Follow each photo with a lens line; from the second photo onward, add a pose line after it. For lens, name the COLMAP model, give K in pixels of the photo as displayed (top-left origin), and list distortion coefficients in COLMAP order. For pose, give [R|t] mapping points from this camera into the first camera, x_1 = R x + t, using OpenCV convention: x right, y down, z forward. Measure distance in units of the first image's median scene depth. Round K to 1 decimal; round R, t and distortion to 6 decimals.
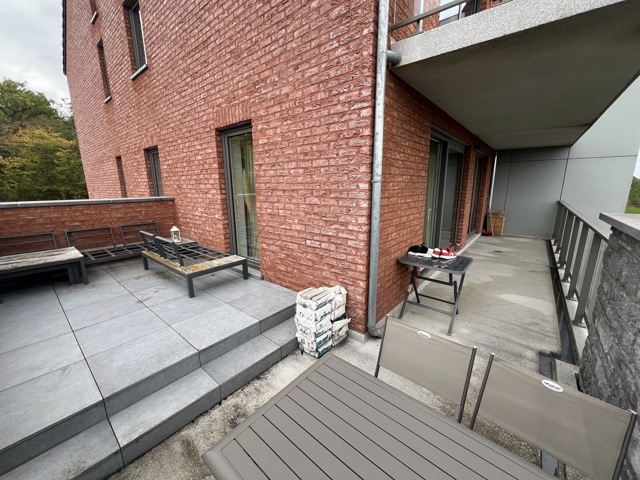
lens RADIAL K [[254.4, 0, 320.0], [0, 254.4, 240.0], [0, 0, 1]] dist [0.000055, -0.000007]
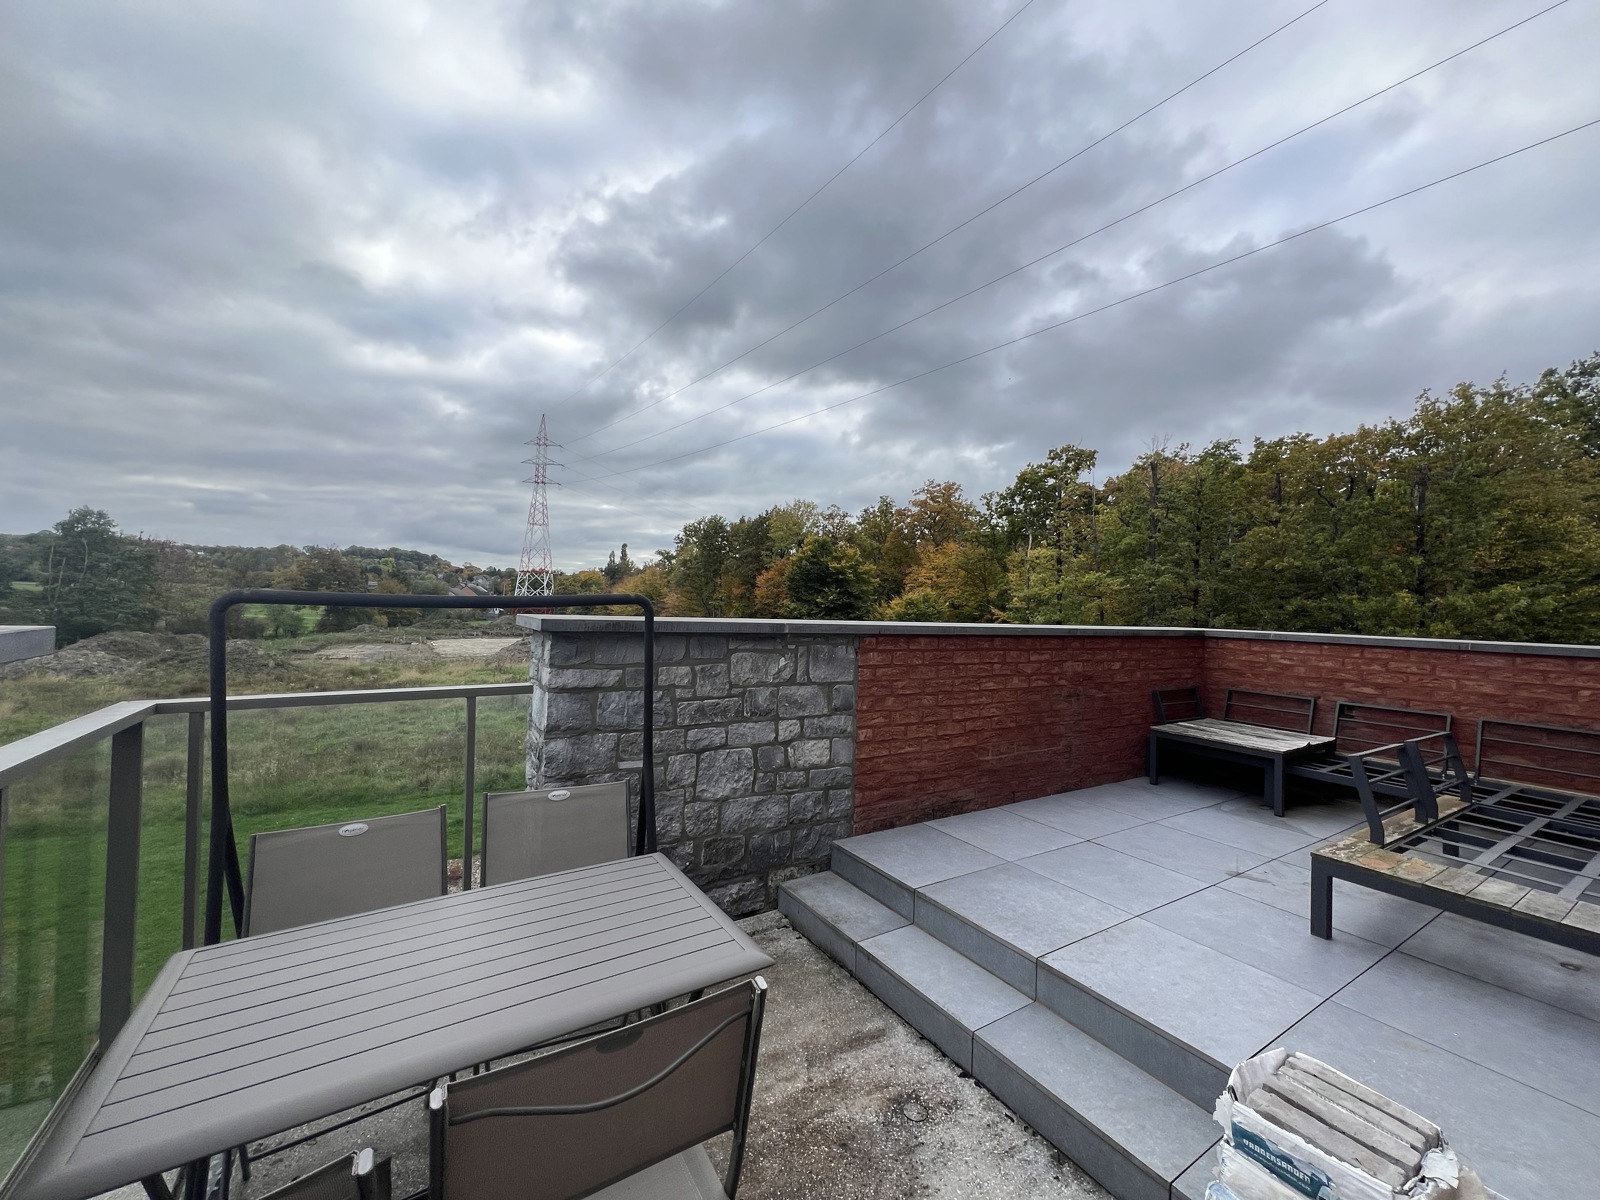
lens RADIAL K [[635.9, 0, 800.0], [0, 635.9, 600.0], [0, 0, 1]] dist [0.000055, -0.000007]
pose [[-0.303120, -0.011500, -0.952883, 0.399986], [-0.233944, 0.970226, 0.062710, -0.067441], [0.923790, 0.241930, -0.296785, 0.502233]]
